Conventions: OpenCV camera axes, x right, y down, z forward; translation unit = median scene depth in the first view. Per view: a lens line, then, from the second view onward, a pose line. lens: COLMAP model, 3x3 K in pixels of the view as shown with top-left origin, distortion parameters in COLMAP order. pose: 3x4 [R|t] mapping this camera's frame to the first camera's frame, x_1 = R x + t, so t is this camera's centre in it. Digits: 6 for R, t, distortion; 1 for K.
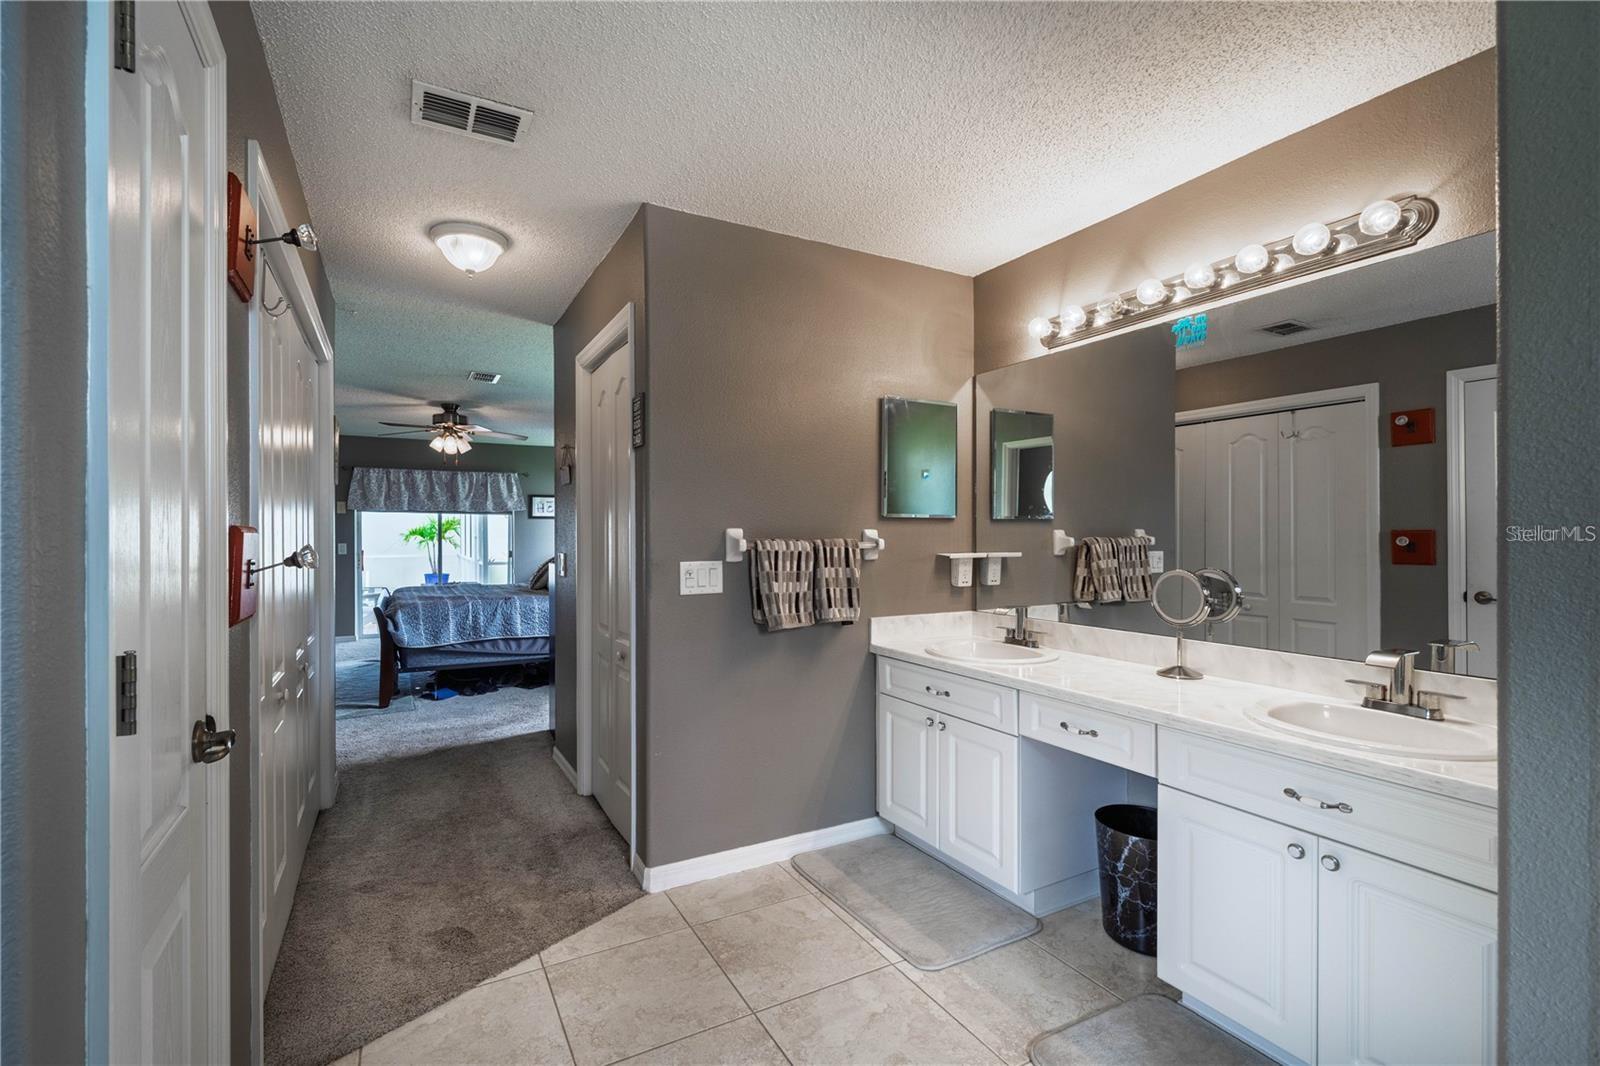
lens RADIAL K [[686.6, 0, 798.2], [0, 686.6, 531.3], [0, 0, 1]] dist [-0.000399, 0.000130]
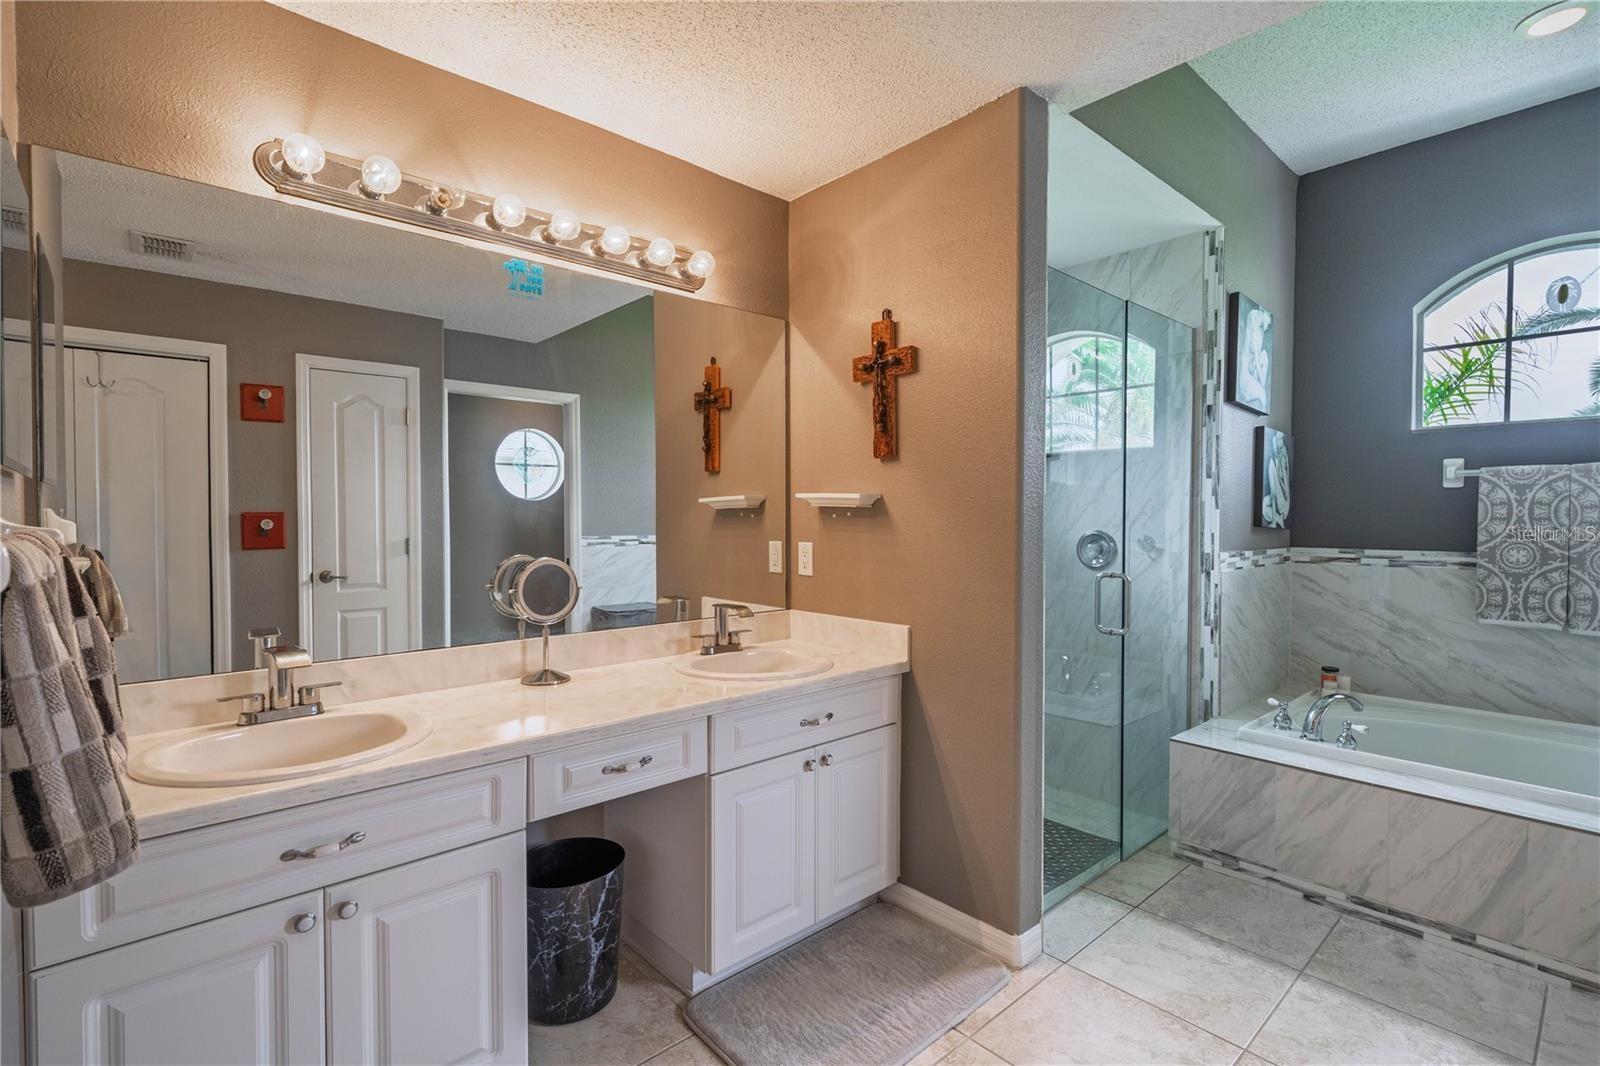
lens RADIAL K [[756.9, 0, 743.0], [0, 756.9, 531.6], [0, 0, 1]] dist [0.000177, -0.000037]
pose [[-0.187750, -0.018781, 0.982037, -0.364846], [-0.002657, 0.999823, 0.018613, 0.004113], [-0.982213, 0.000885, -0.187767, 0.817540]]
